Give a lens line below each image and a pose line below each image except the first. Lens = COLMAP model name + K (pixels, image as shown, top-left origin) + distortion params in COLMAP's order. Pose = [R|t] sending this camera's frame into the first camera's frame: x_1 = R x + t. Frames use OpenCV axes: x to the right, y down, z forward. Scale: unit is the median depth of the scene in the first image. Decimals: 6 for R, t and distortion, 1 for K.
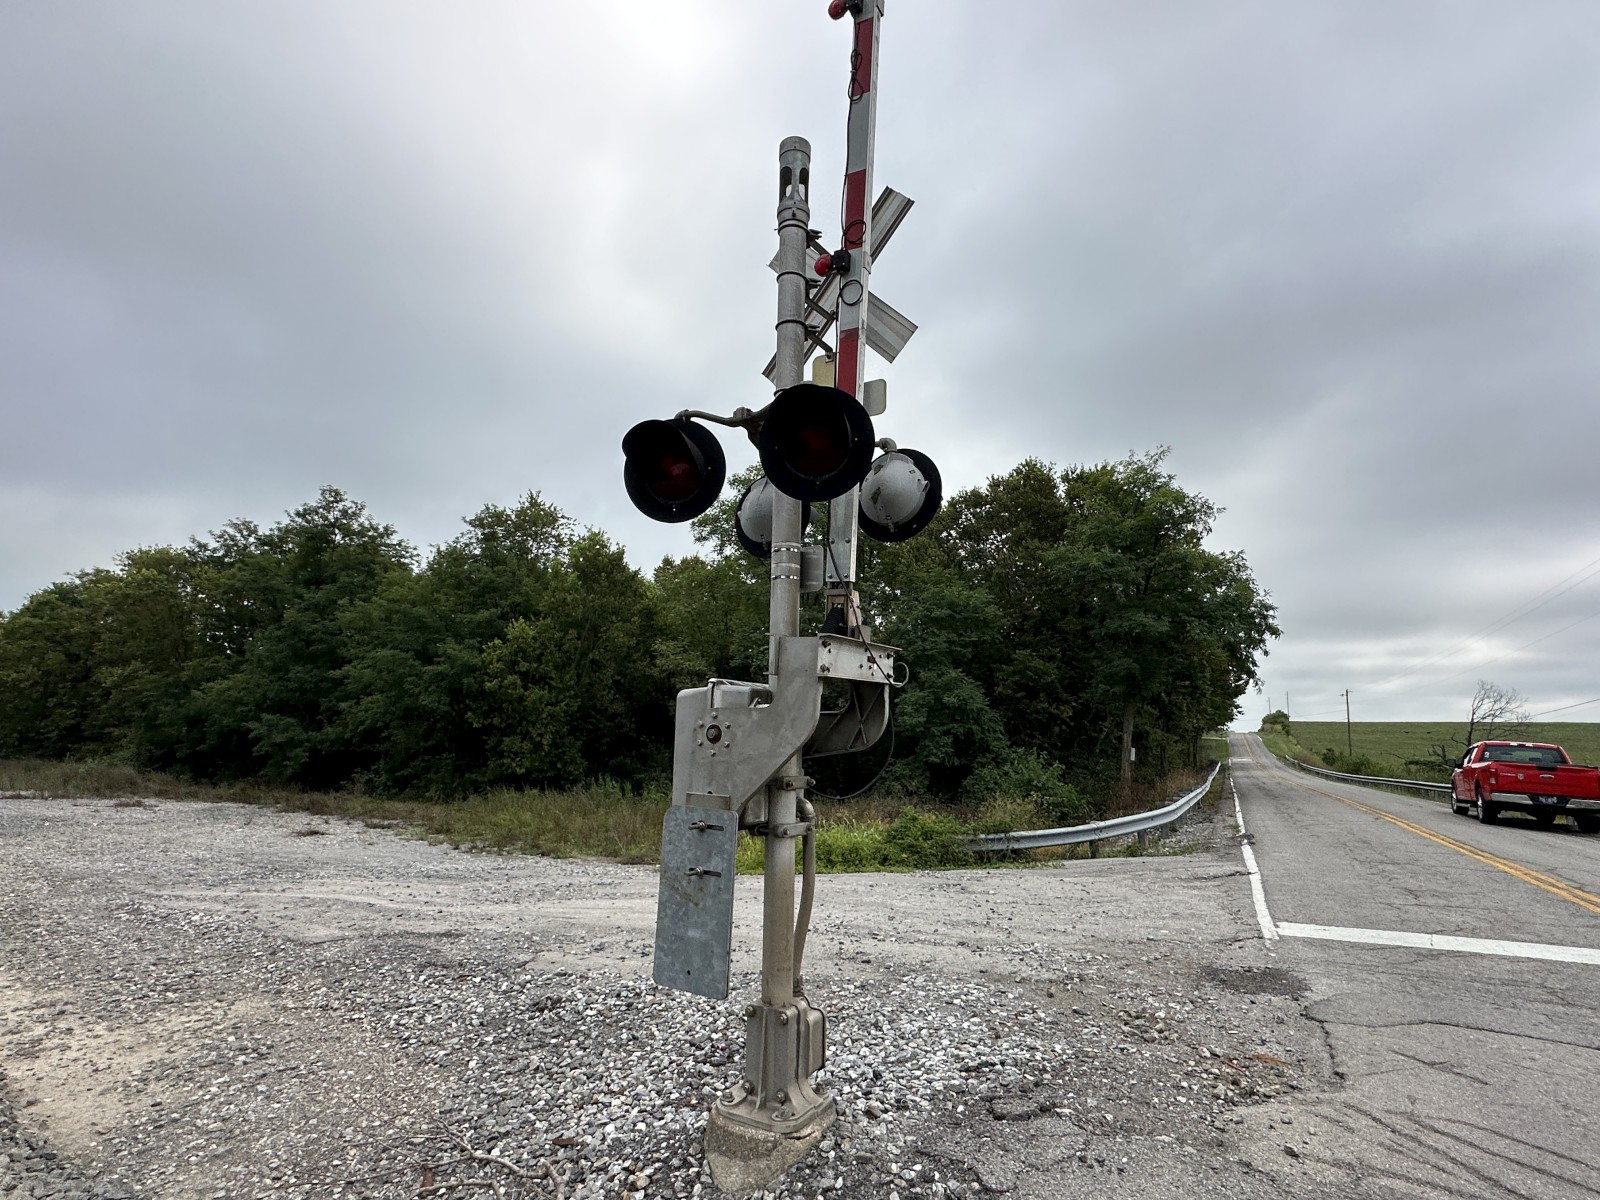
lens RADIAL K [[792.5, 0, 797.0], [0, 792.5, 608.8], [0, 0, 1]] dist [-0.002358, -0.000078]
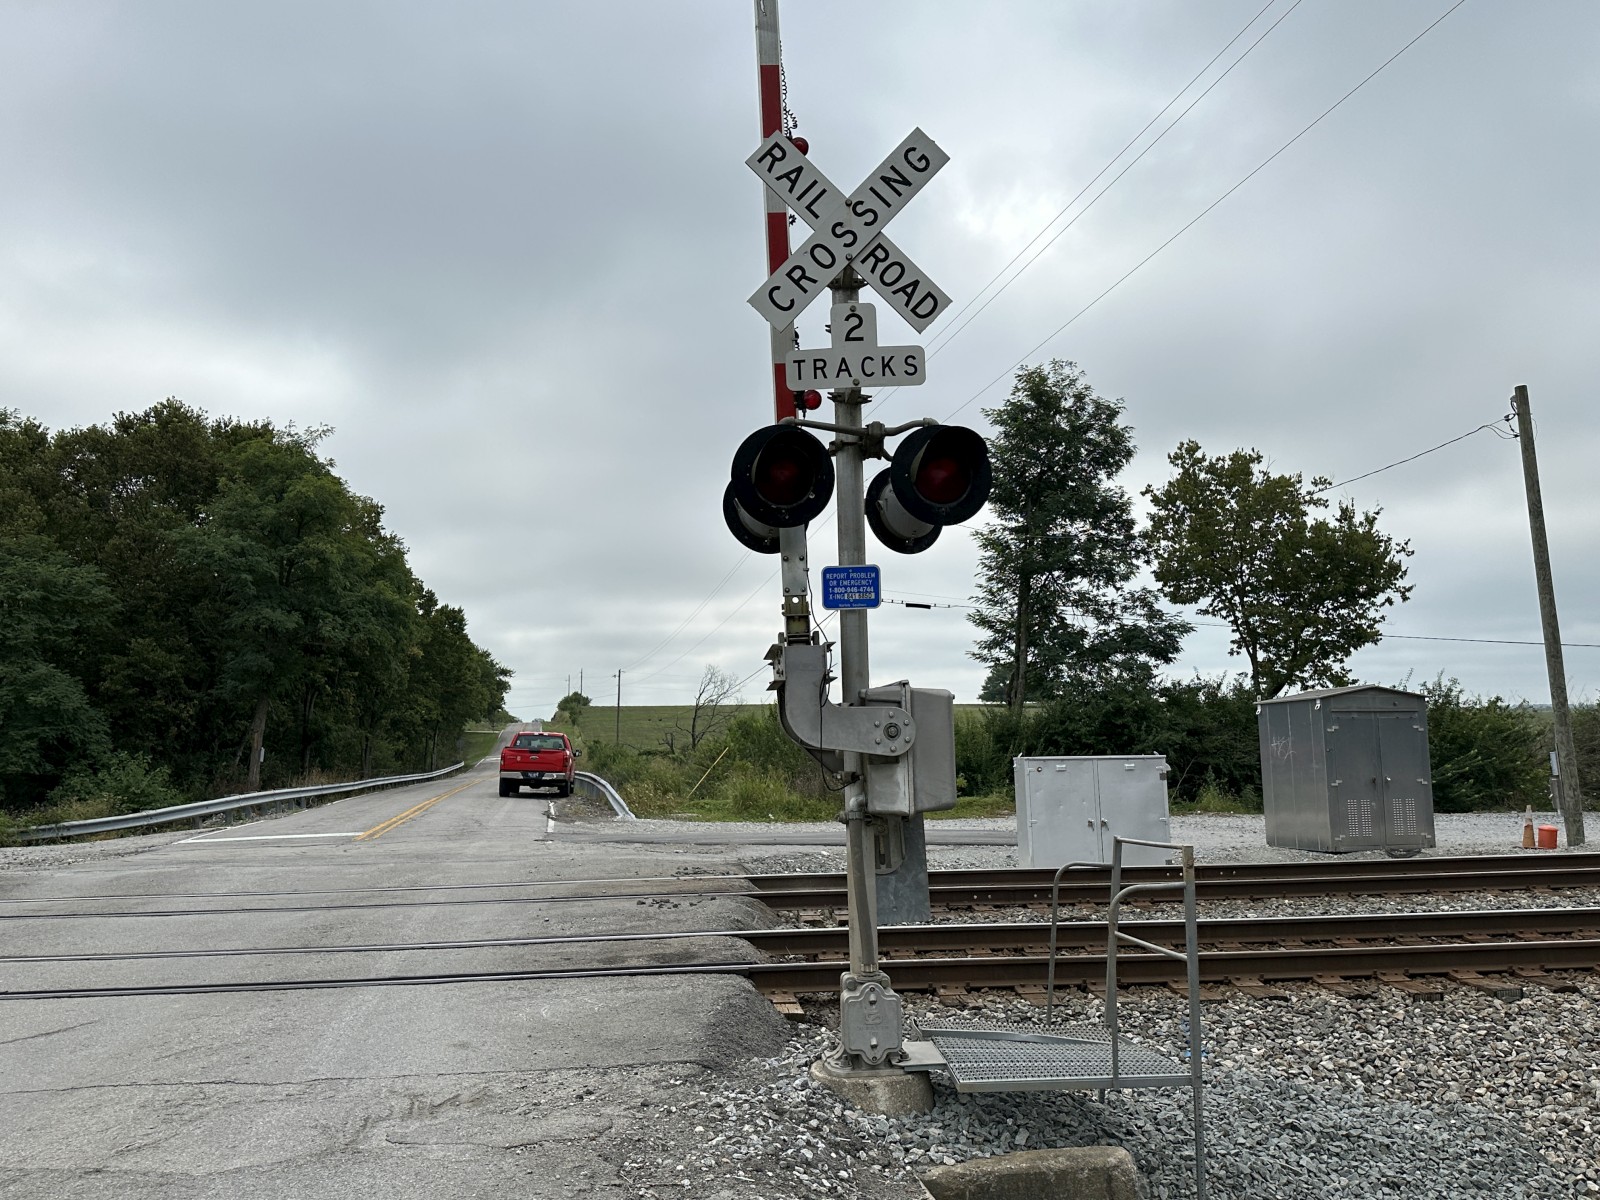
lens RADIAL K [[1280.9, 0, 804.1], [0, 1280.9, 608.7], [0, 0, 1]] dist [0.176206, -0.321951]
pose [[0.774727, 0.034146, 0.631373, -0.032289], [-0.074604, 0.996502, 0.037650, -0.053452], [-0.627879, -0.076271, 0.774564, -0.331129]]
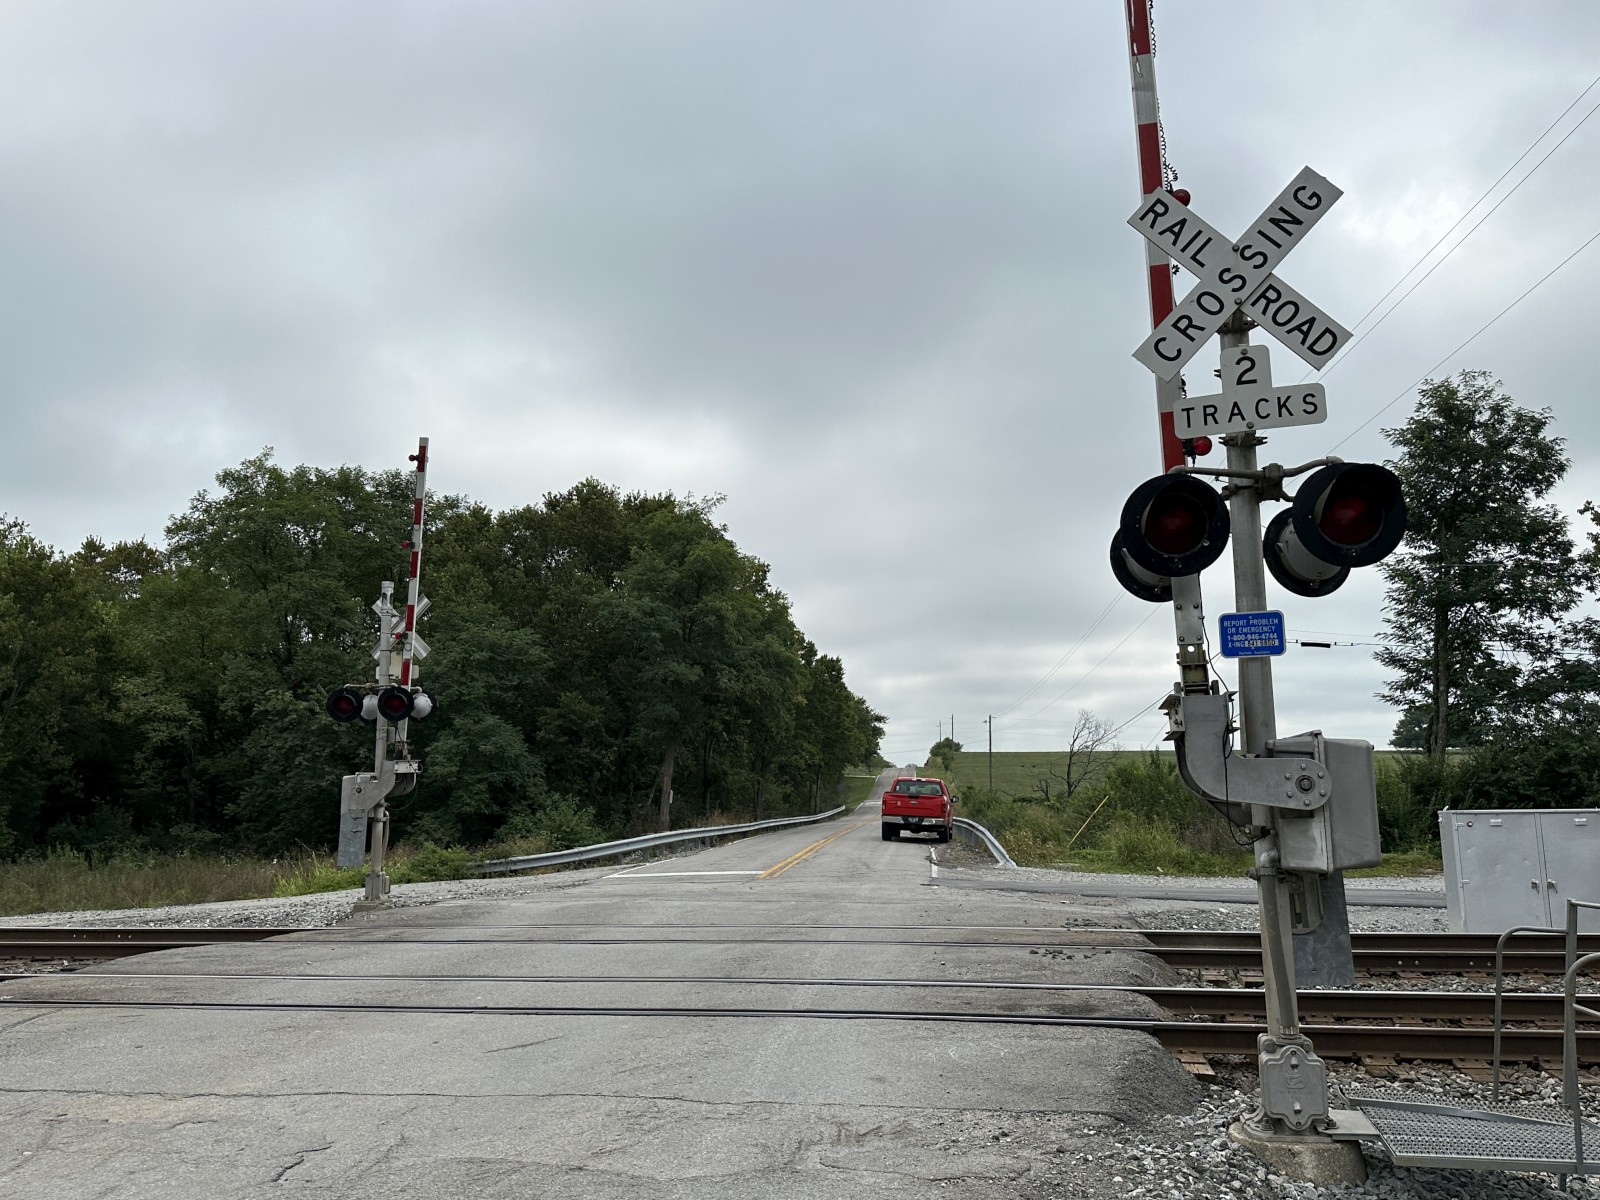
lens RADIAL K [[1281.7, 0, 804.5], [0, 1281.7, 605.5], [0, 0, 1]] dist [0.160951, -0.316841]
pose [[0.920848, 0.027367, 0.388959, -0.037580], [-0.036433, 0.999209, 0.015949, -0.054467], [-0.388215, -0.028857, 0.921117, -0.334354]]
